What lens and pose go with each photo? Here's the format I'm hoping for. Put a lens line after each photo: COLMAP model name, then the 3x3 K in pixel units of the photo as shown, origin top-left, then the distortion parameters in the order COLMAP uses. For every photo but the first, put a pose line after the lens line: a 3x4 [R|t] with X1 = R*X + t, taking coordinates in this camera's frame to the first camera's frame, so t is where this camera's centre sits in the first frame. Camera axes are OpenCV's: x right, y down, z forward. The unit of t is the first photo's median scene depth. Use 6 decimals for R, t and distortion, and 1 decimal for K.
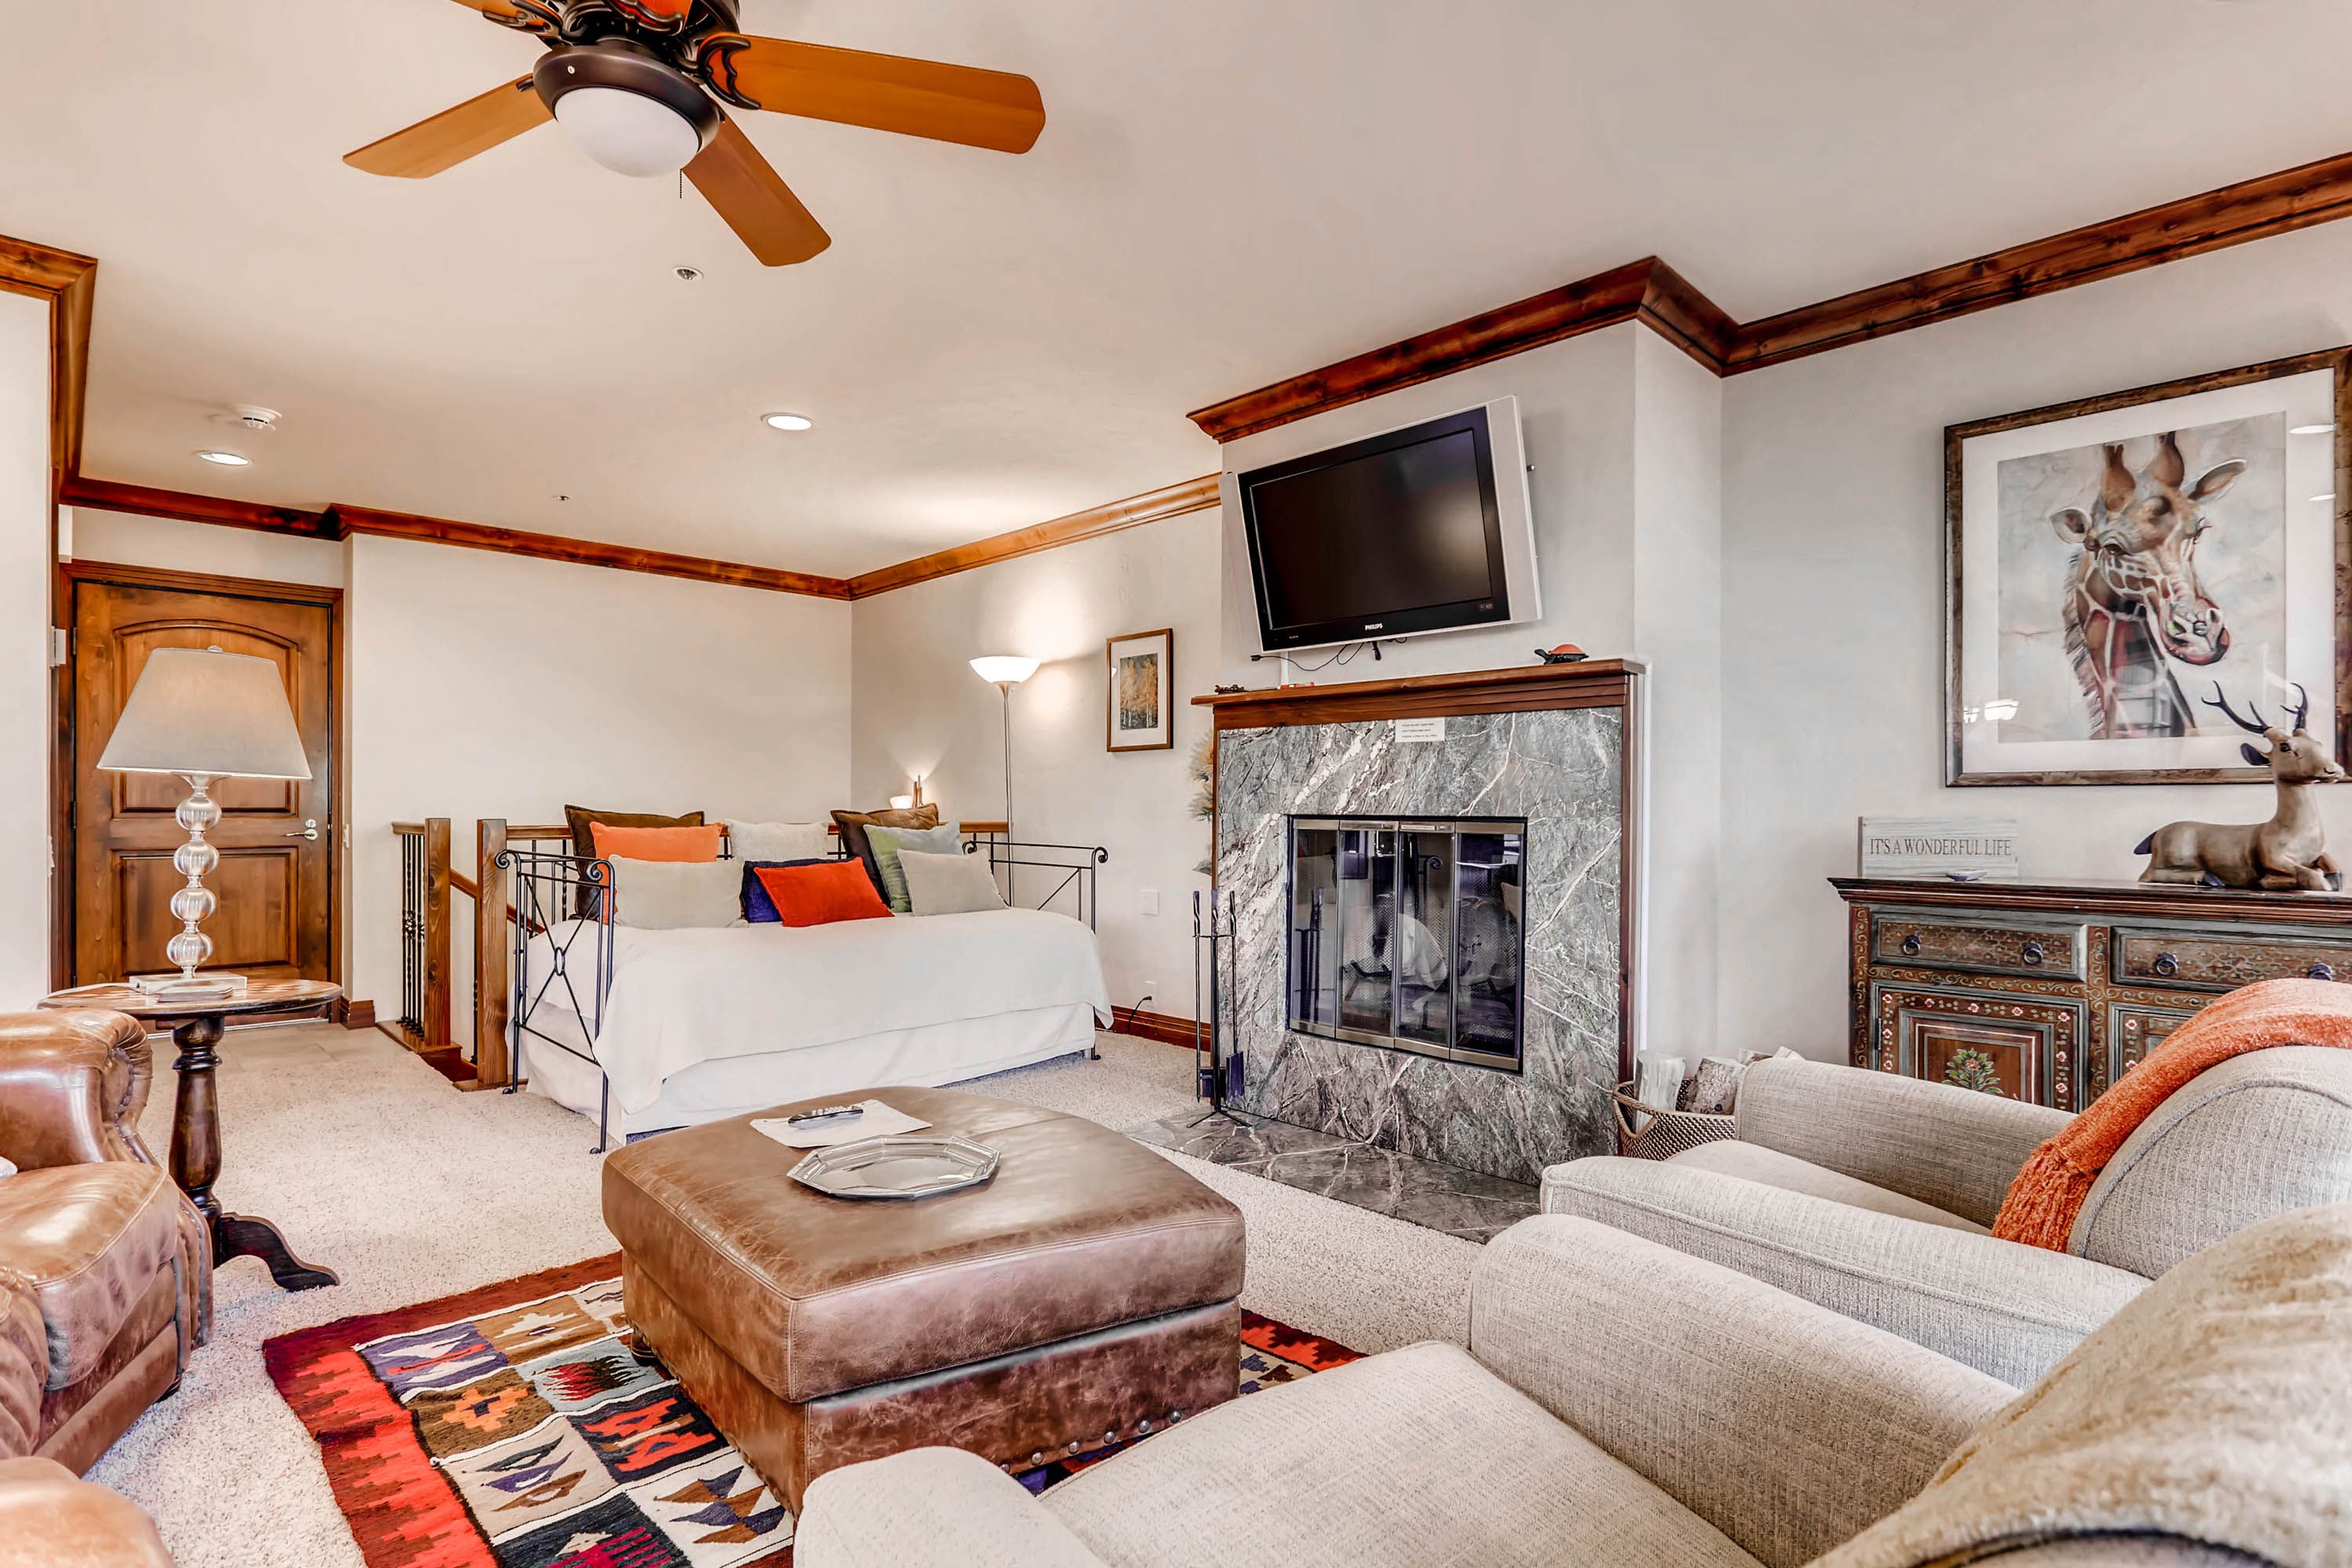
lens RADIAL K [[1140.5, 0, 1171.1], [0, 1140.5, 803.6], [0, 0, 1]] dist [-0.008866, 0.000766]
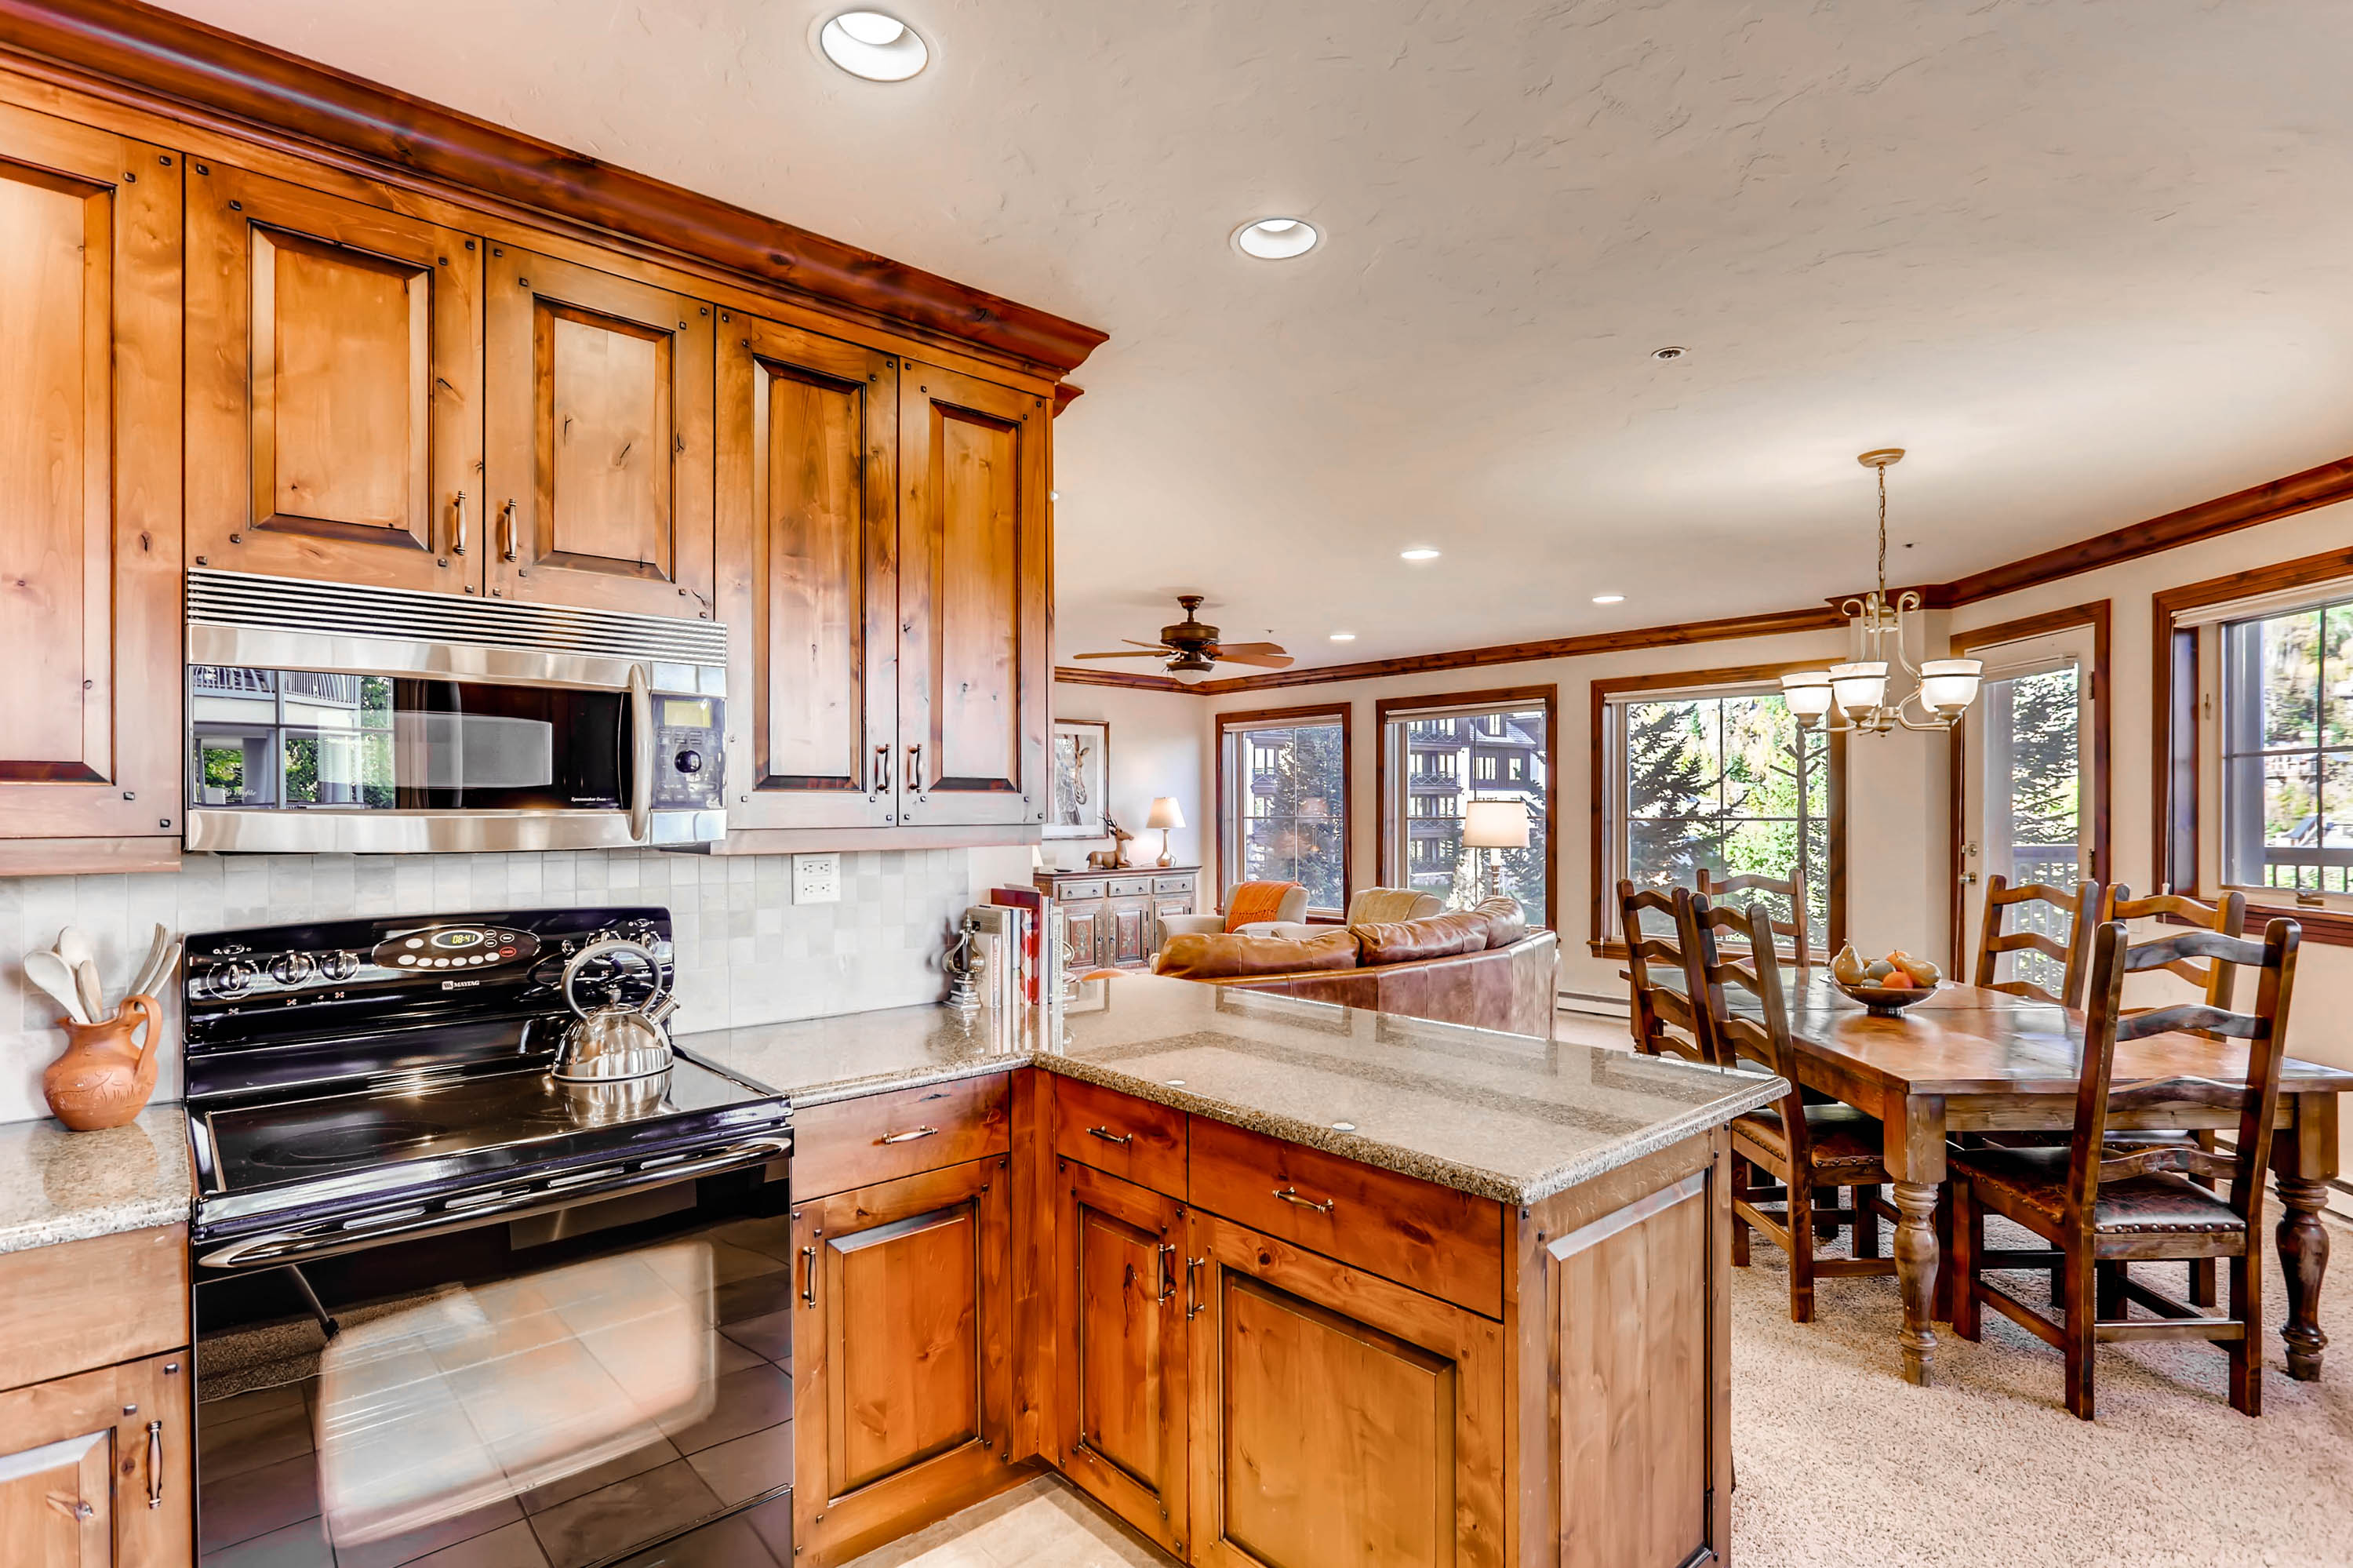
lens RADIAL K [[1141.1, 0, 1181.3], [0, 1141.1, 804.7], [0, 0, 1]] dist [-0.008866, 0.000766]
pose [[0.043395, -0.002265, 0.999055, -2.096467], [-0.003372, 0.999991, 0.002414, -0.109365], [-0.999052, -0.003474, 0.043387, 0.461271]]
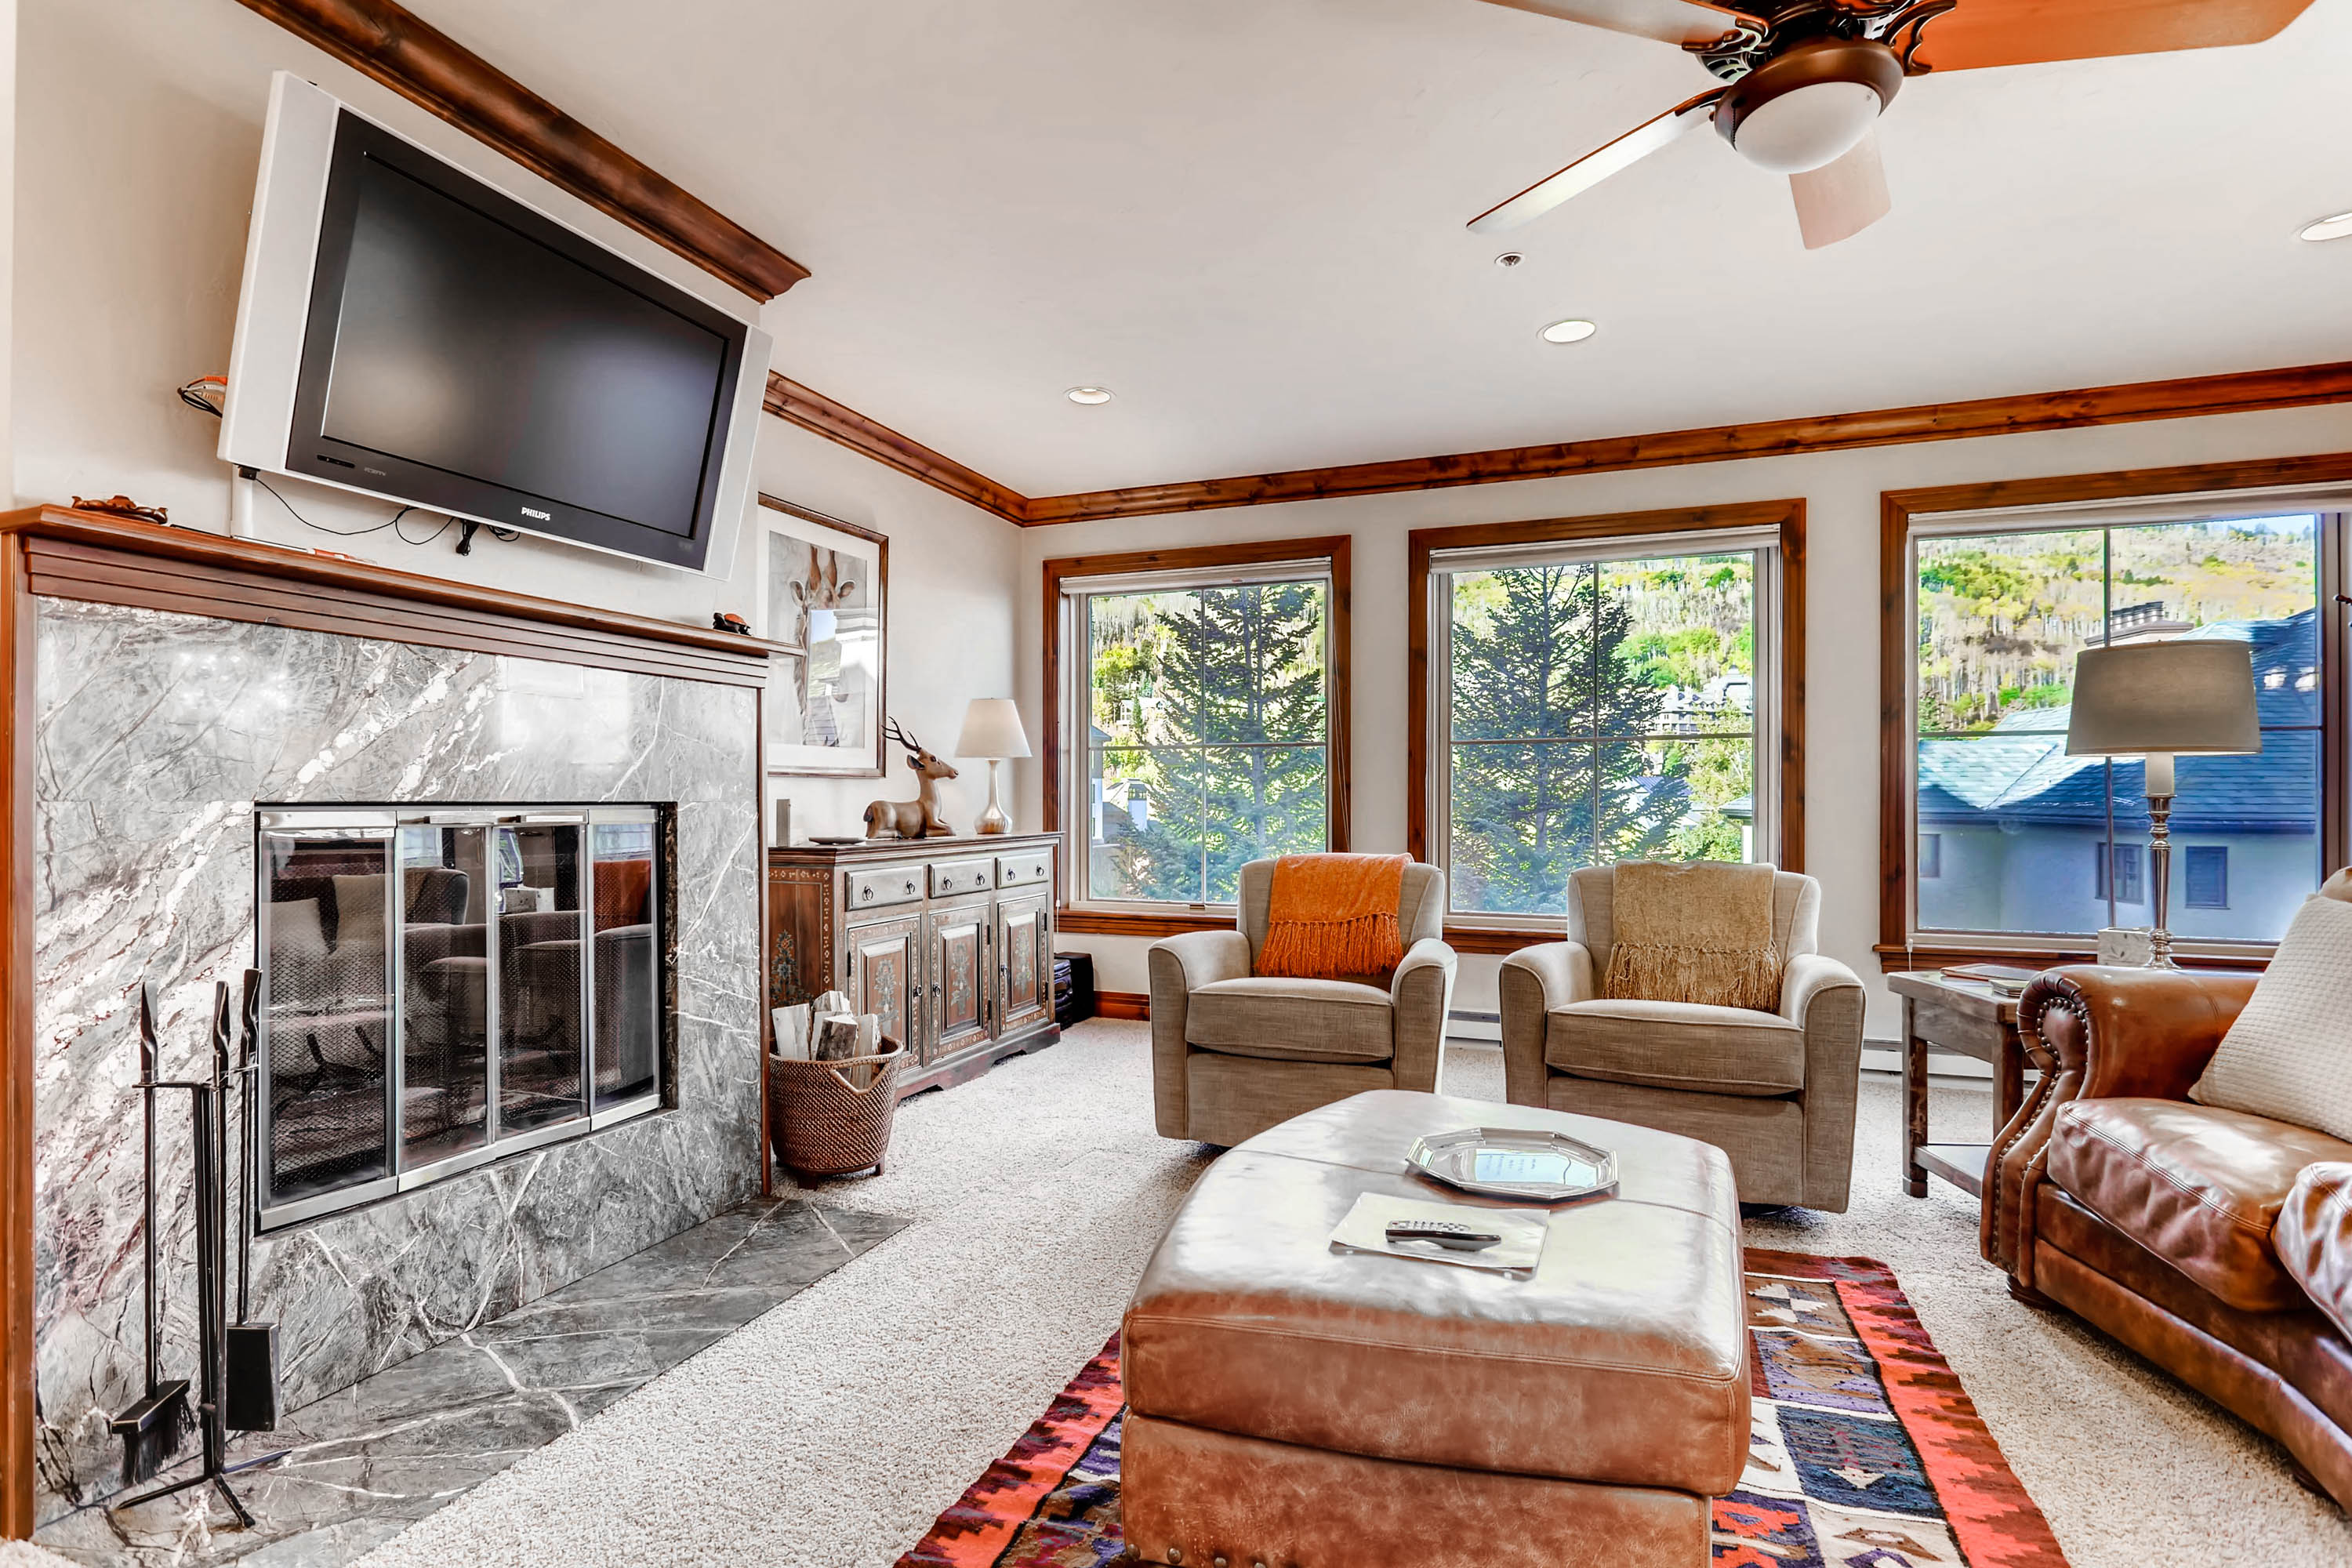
lens RADIAL K [[1140.5, 0, 1167.3], [0, 1140.5, 785.6], [0, 0, 1]] dist [-0.008866, 0.000766]
pose [[-0.406062, 0.003382, 0.913839, -0.622904], [-0.009318, 0.999926, -0.007841, 0.002755], [-0.913798, -0.011699, -0.406001, 1.026718]]
